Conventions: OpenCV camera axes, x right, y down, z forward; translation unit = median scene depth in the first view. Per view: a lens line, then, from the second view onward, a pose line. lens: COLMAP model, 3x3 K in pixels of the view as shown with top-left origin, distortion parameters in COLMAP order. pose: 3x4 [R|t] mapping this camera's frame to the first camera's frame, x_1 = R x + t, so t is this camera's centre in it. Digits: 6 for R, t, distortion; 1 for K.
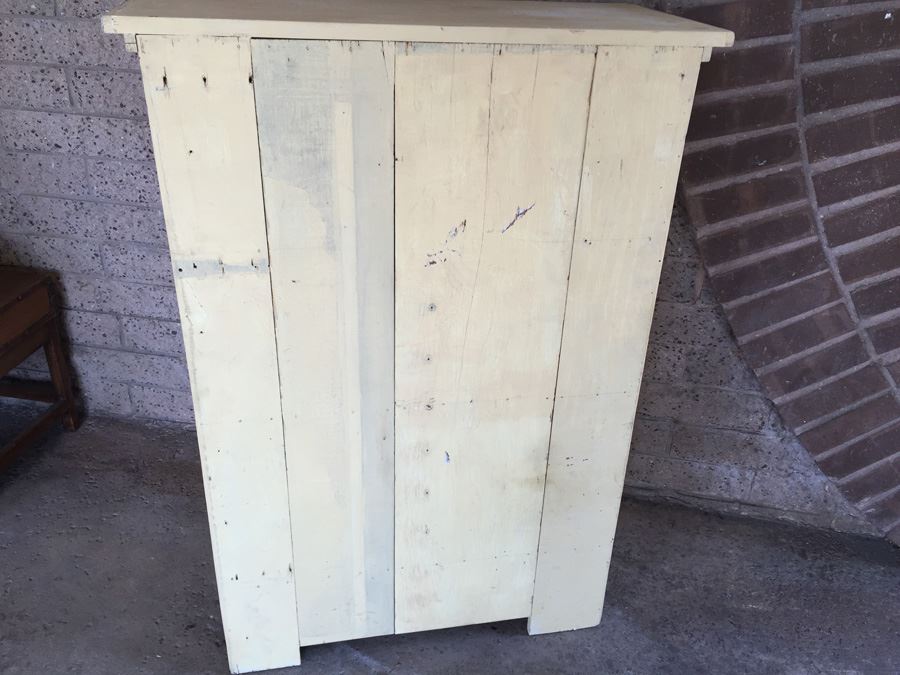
lens RADIAL K [[767.1, 0, 444.4], [0, 767.1, 329.1], [0, 0, 1]] dist [0.087957, -0.124850]
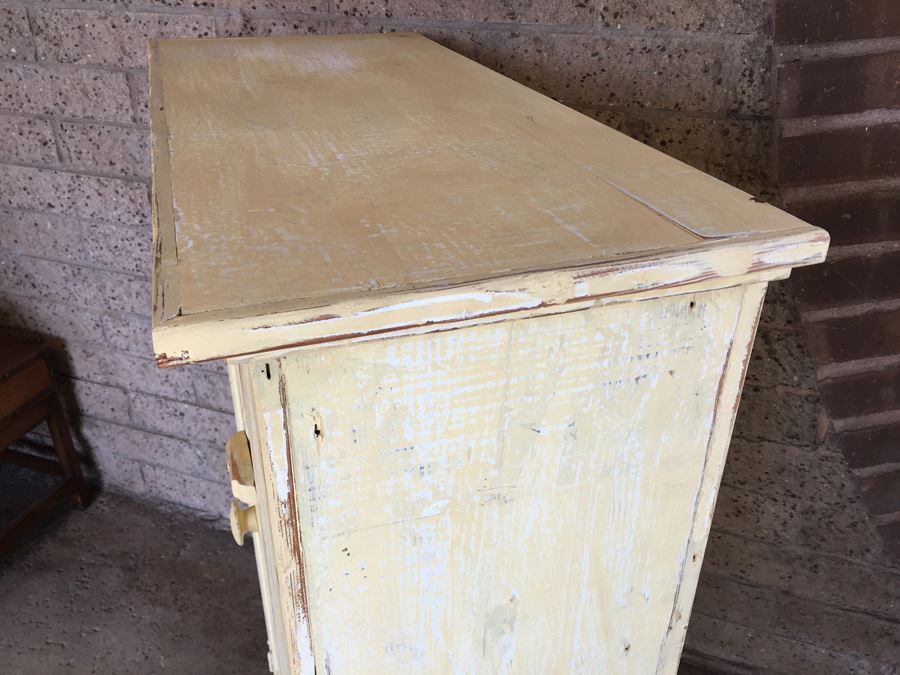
lens RADIAL K [[767.1, 0, 449.9], [0, 767.1, 324.6], [0, 0, 1]] dist [0.087957, -0.124850]
pose [[0.983394, 0.048537, -0.174875, 0.103000], [-0.045163, 0.998710, 0.023222, -0.141589], [0.175777, -0.014938, 0.984317, 0.215520]]
